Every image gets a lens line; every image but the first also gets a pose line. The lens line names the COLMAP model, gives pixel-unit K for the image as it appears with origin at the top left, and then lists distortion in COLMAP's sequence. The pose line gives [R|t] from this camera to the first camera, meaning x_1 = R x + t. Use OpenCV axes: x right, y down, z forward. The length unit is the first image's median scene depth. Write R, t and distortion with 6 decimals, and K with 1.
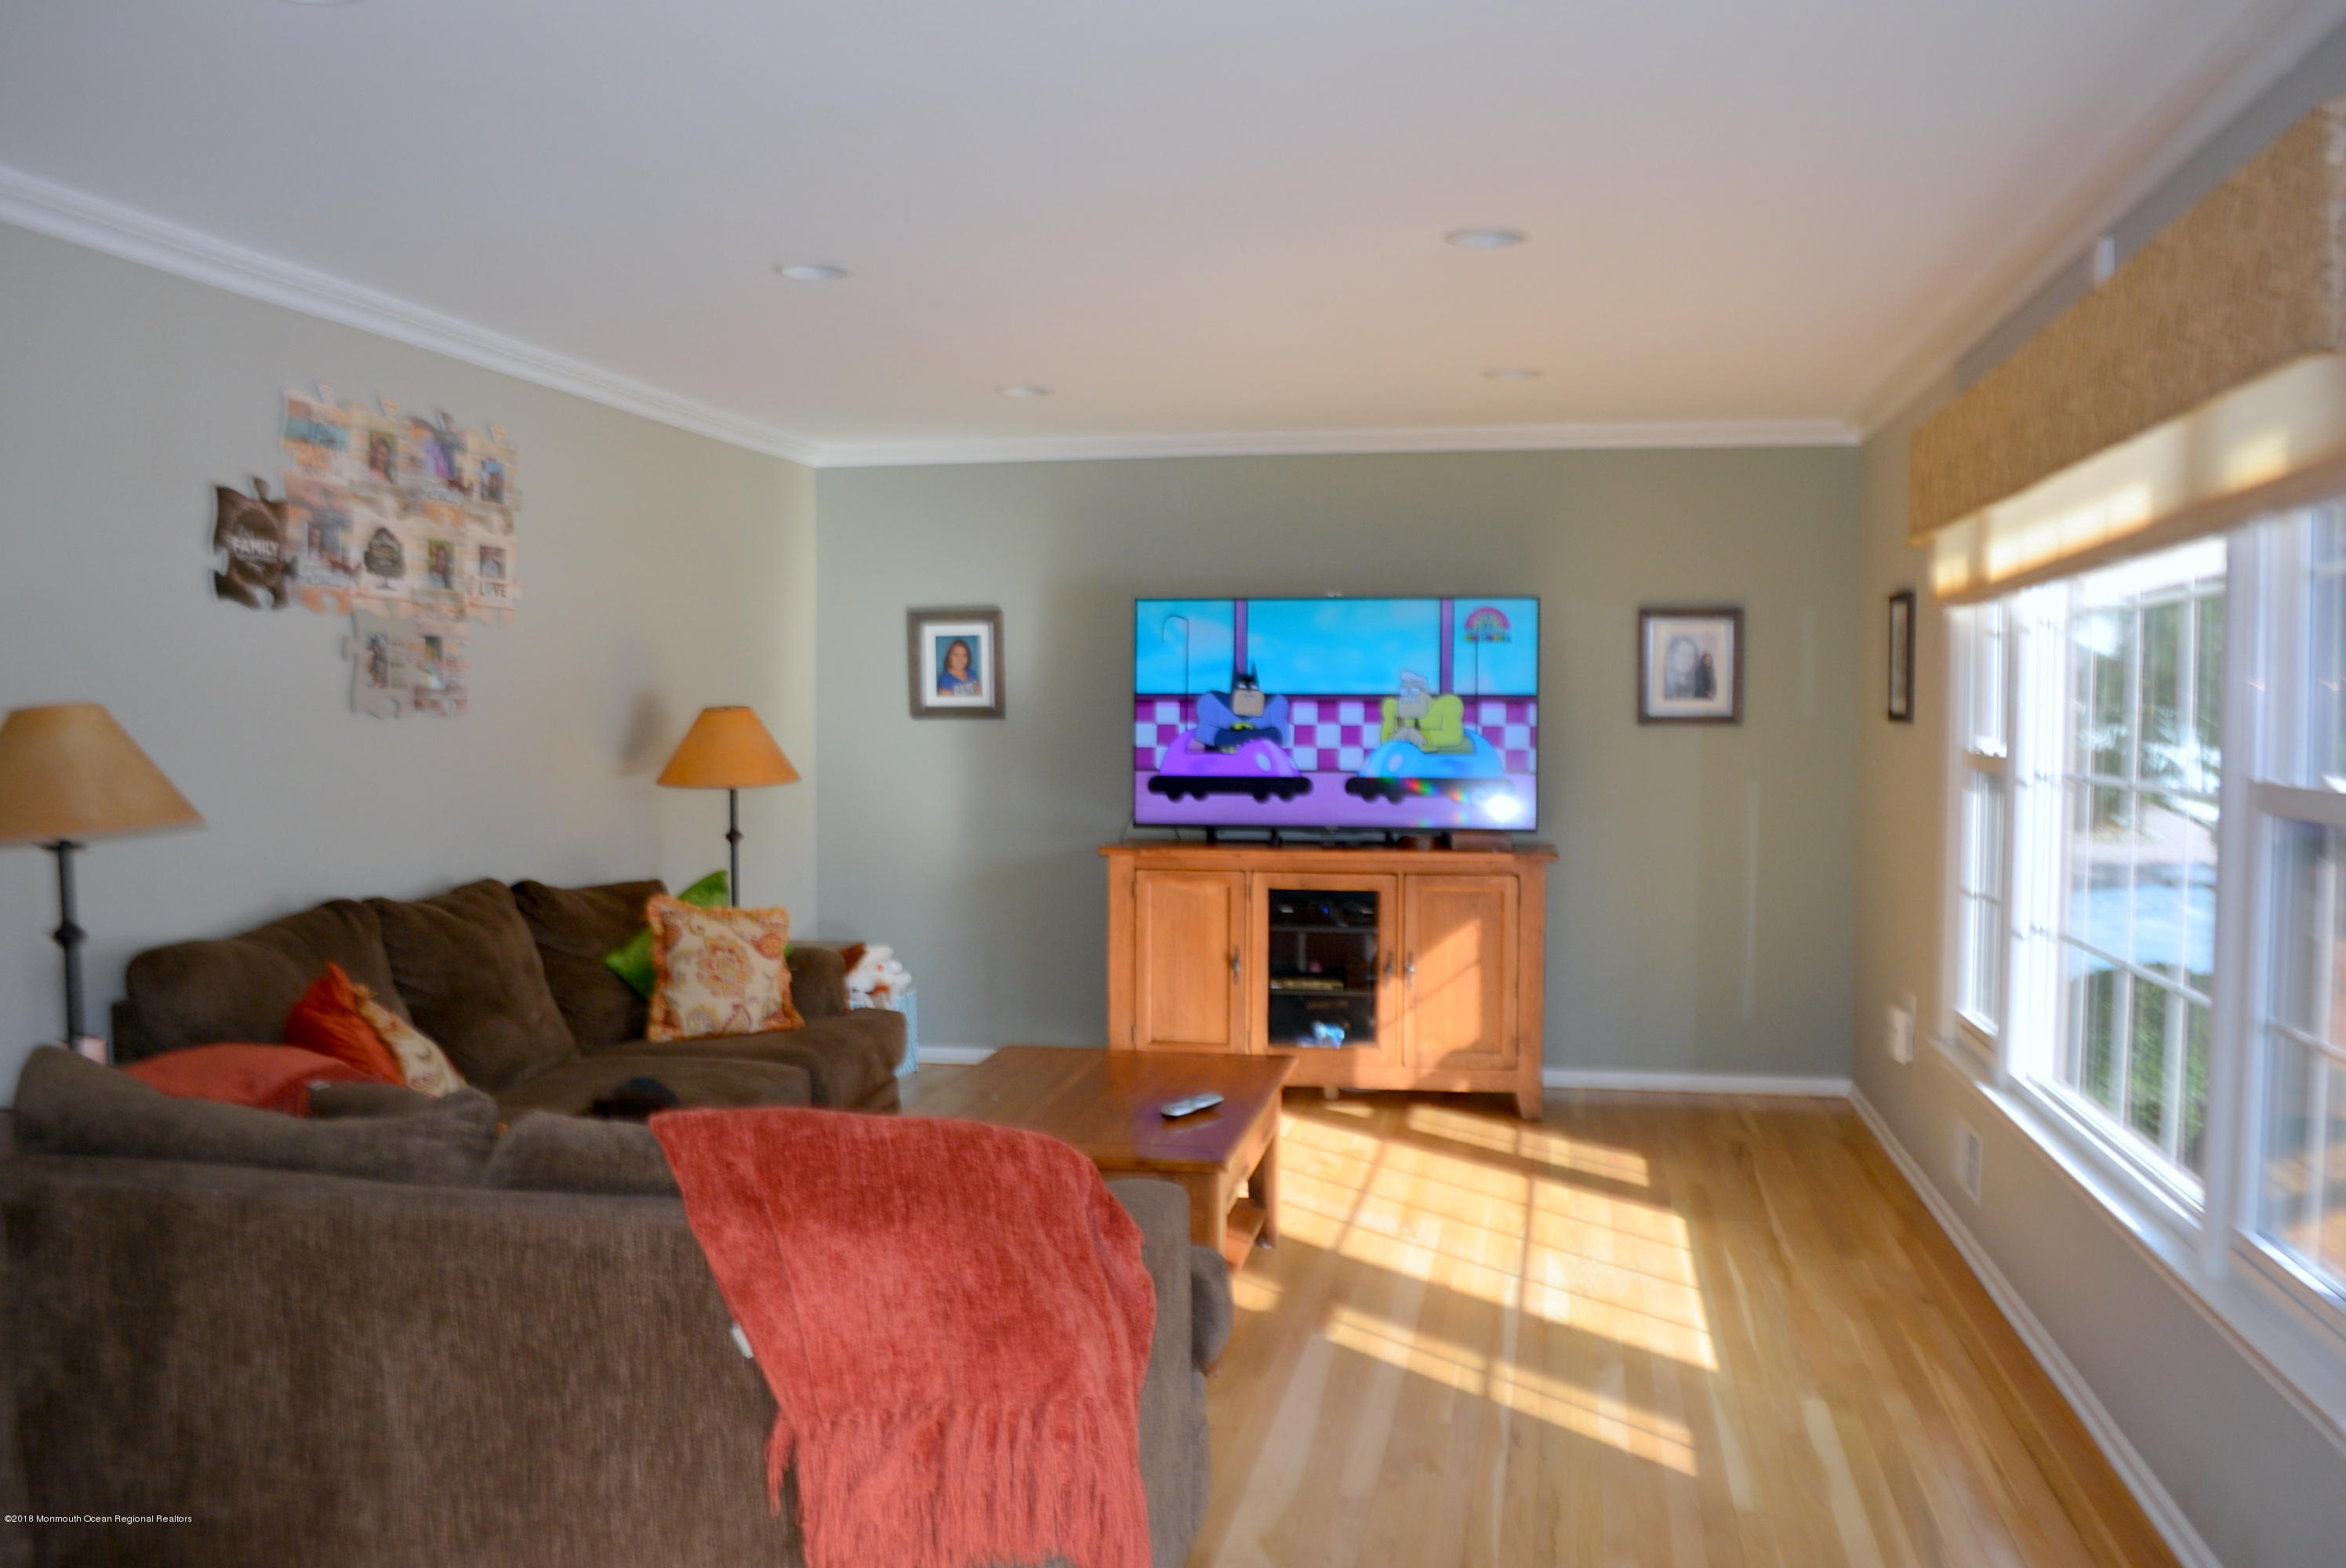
lens RADIAL K [[1977.6, 0, 1176.1], [0, 1977.6, 790.5], [0, 0, 1]] dist [-0.056593, 0.003784]
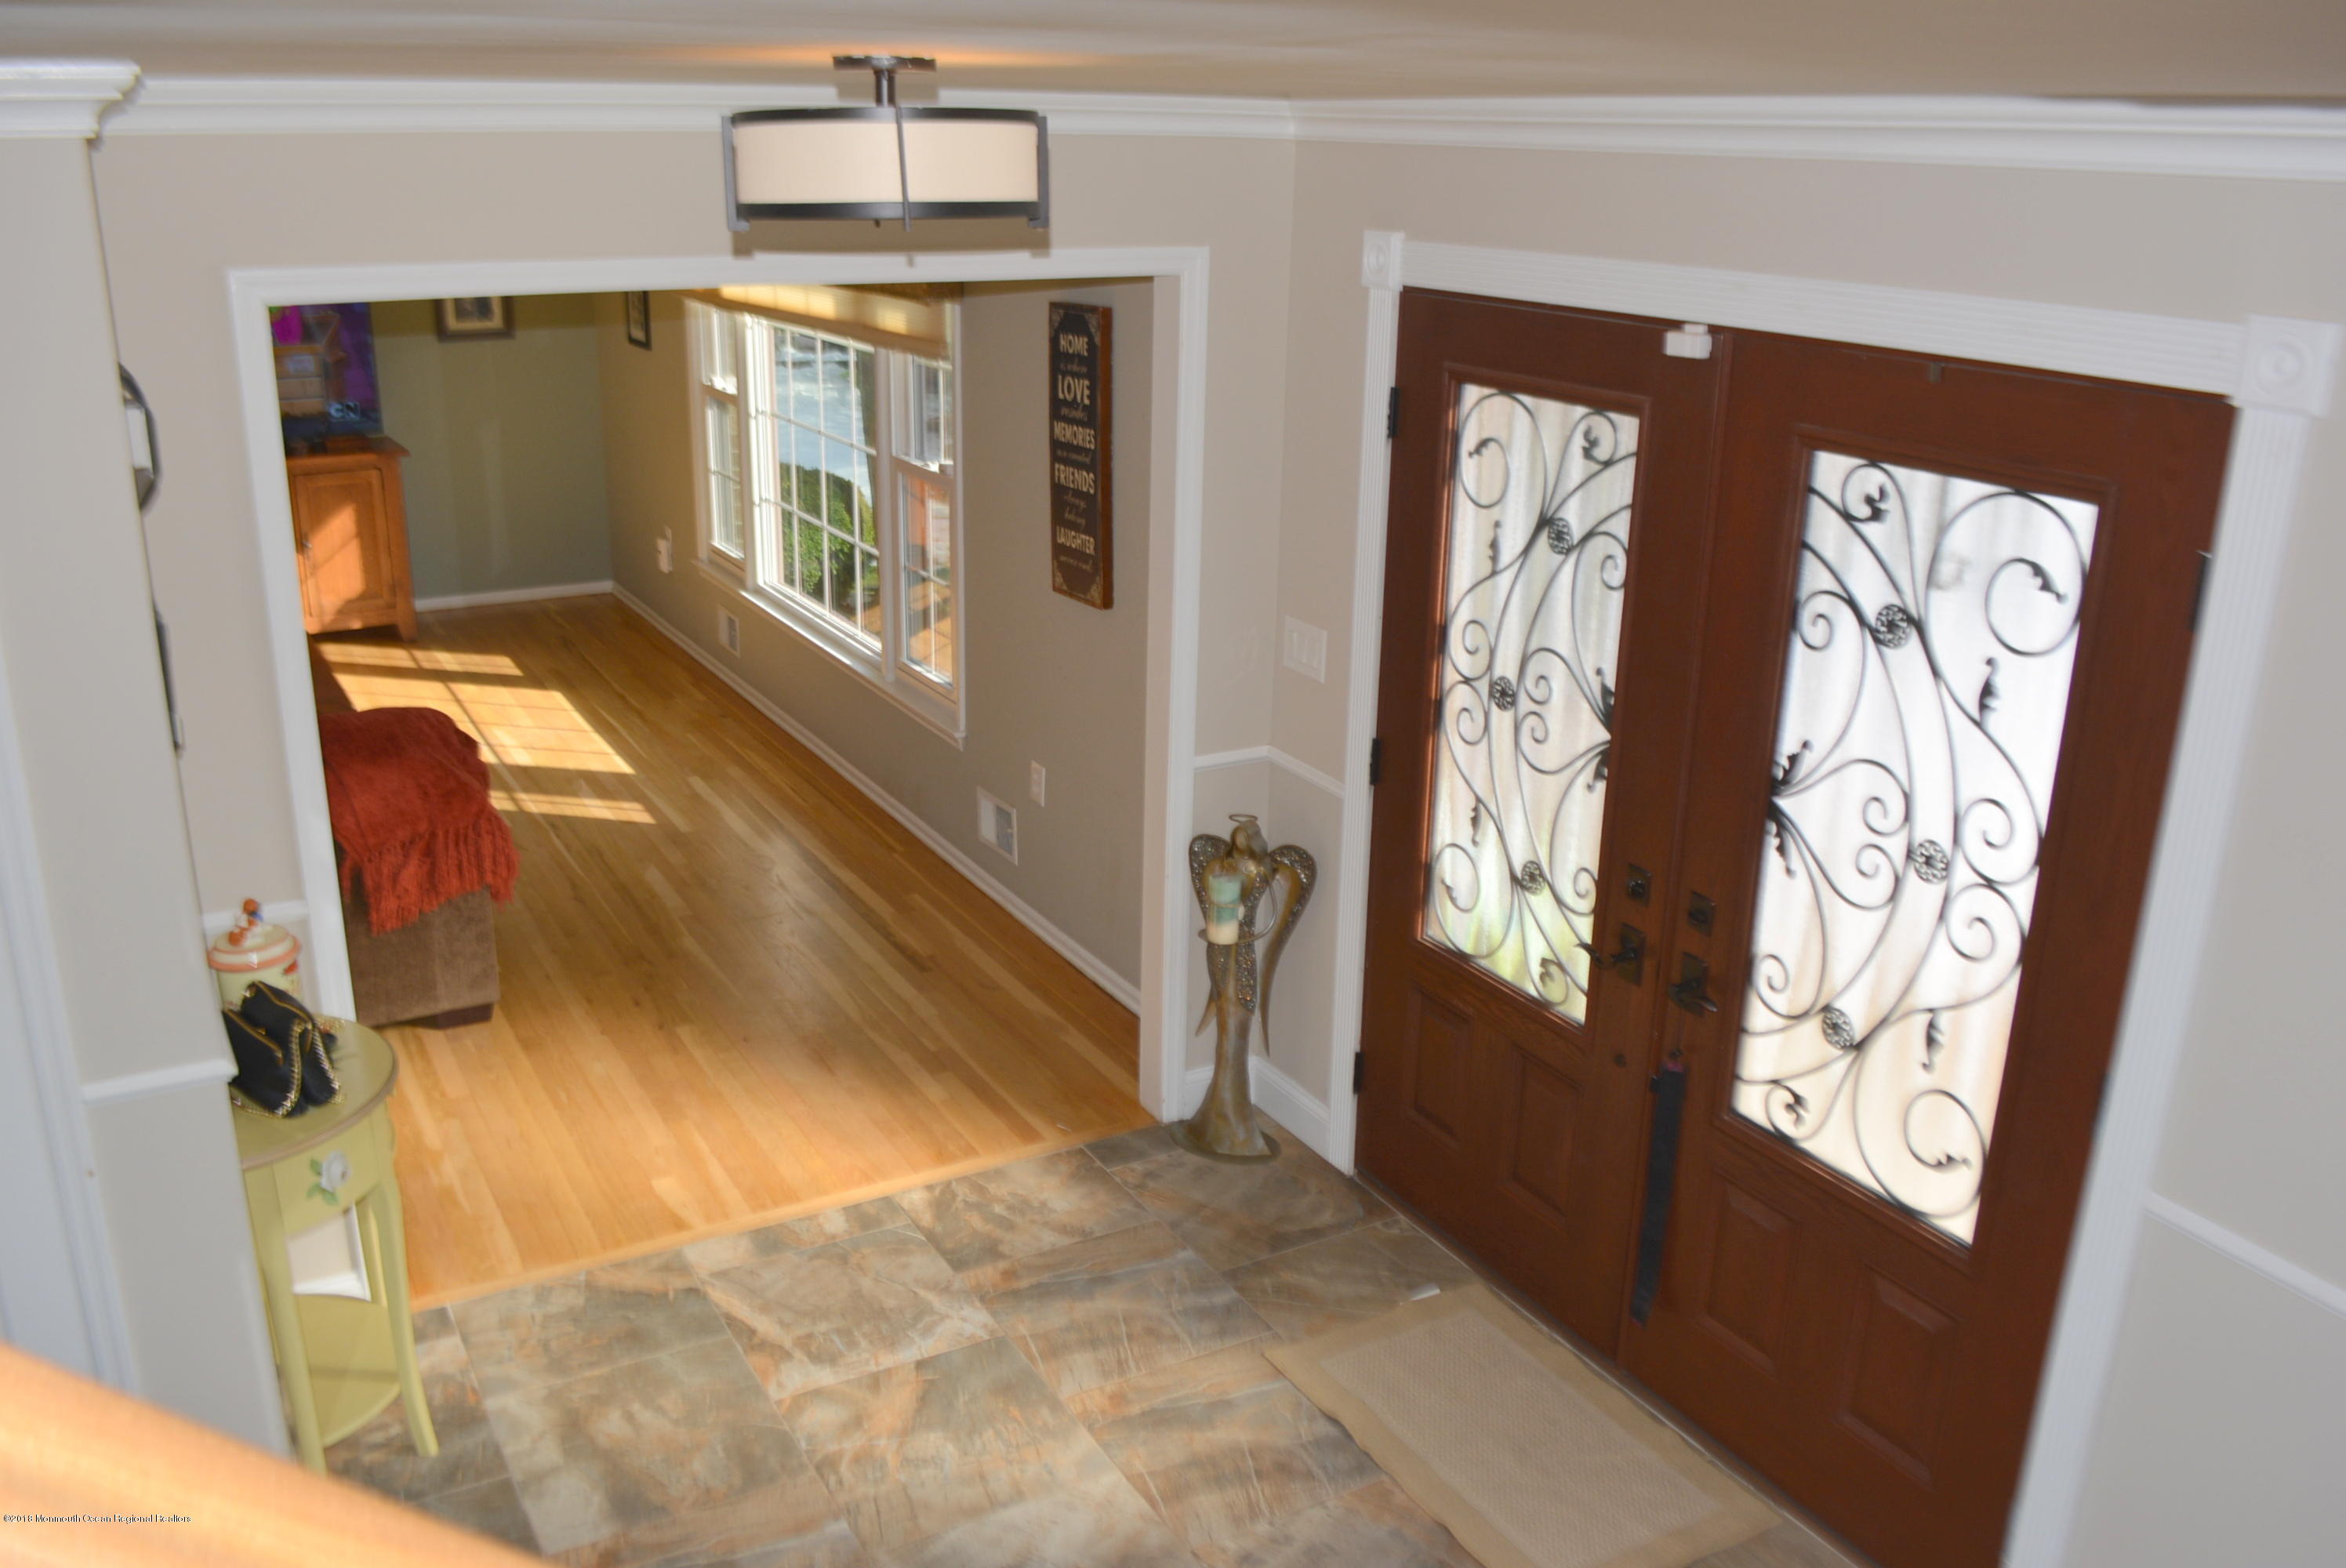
lens RADIAL K [[1977.6, 0, 1172.5], [0, 1977.6, 786.0], [0, 0, 1]] dist [-0.056593, 0.003784]
pose [[0.765196, -0.197312, 0.612816, -0.376204], [0.018878, 0.958344, 0.284992, -0.163540], [-0.643521, -0.206506, 0.737046, -0.537399]]
